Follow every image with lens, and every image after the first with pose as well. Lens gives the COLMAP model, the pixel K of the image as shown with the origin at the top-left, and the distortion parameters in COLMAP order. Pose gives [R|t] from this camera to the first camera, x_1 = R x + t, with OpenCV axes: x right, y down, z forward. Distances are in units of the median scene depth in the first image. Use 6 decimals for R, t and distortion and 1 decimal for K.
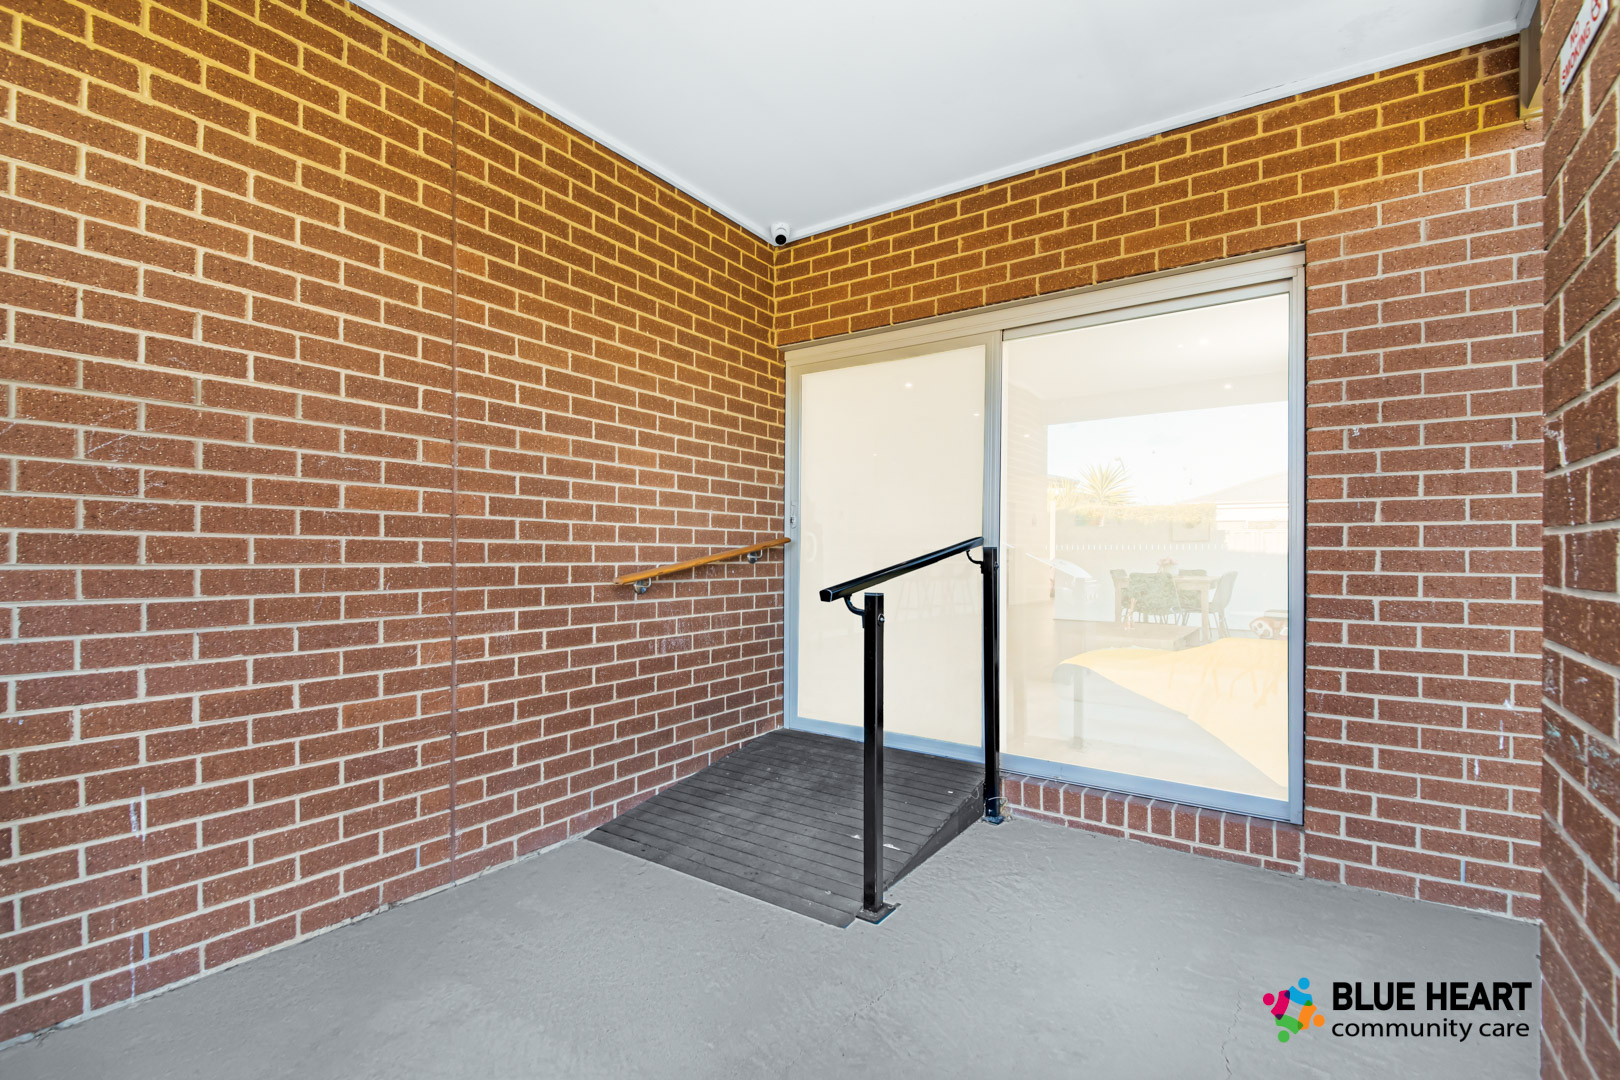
lens RADIAL K [[731.7, 0, 810.0], [0, 731.7, 540.0], [0, 0, 1]] dist [0.021326, -0.025259]
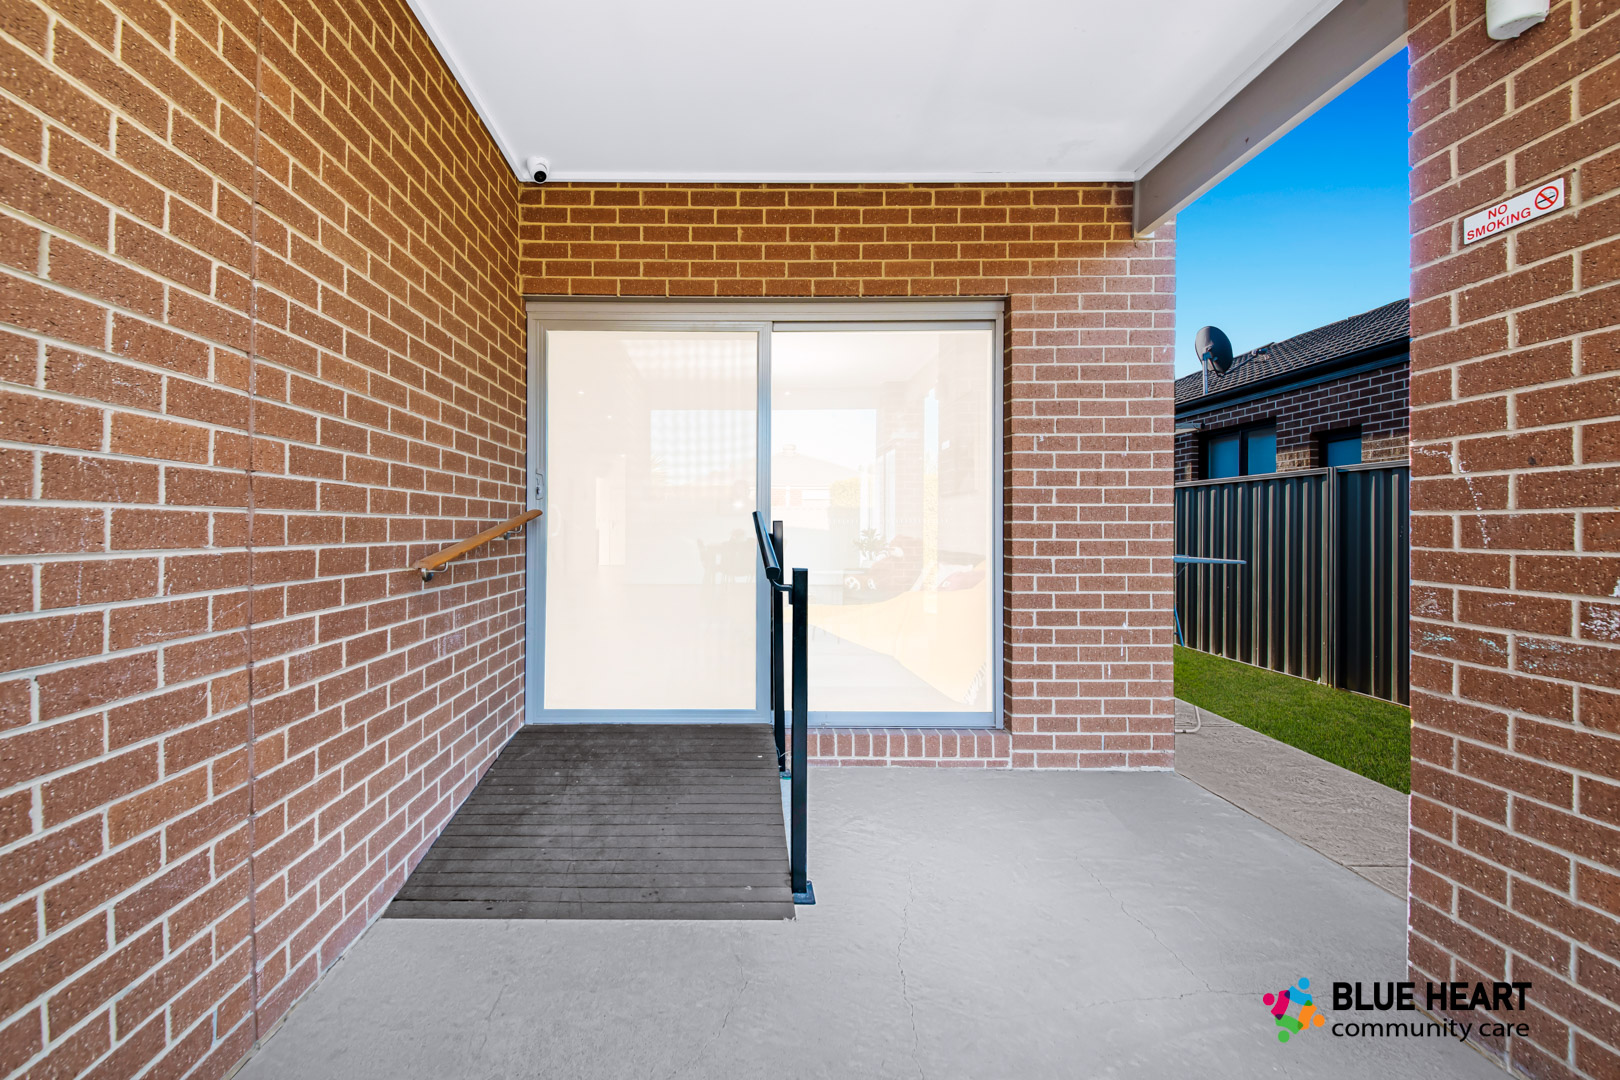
lens RADIAL K [[670.0, 0, 810.5], [0, 670.0, 507.8], [0, 0, 1]] dist [0.039988, -0.038197]
pose [[0.822596, 0.011307, 0.568514, -0.362846], [-0.007093, 0.999929, -0.009625, -0.000254], [-0.568583, 0.003885, 0.822617, 0.211715]]
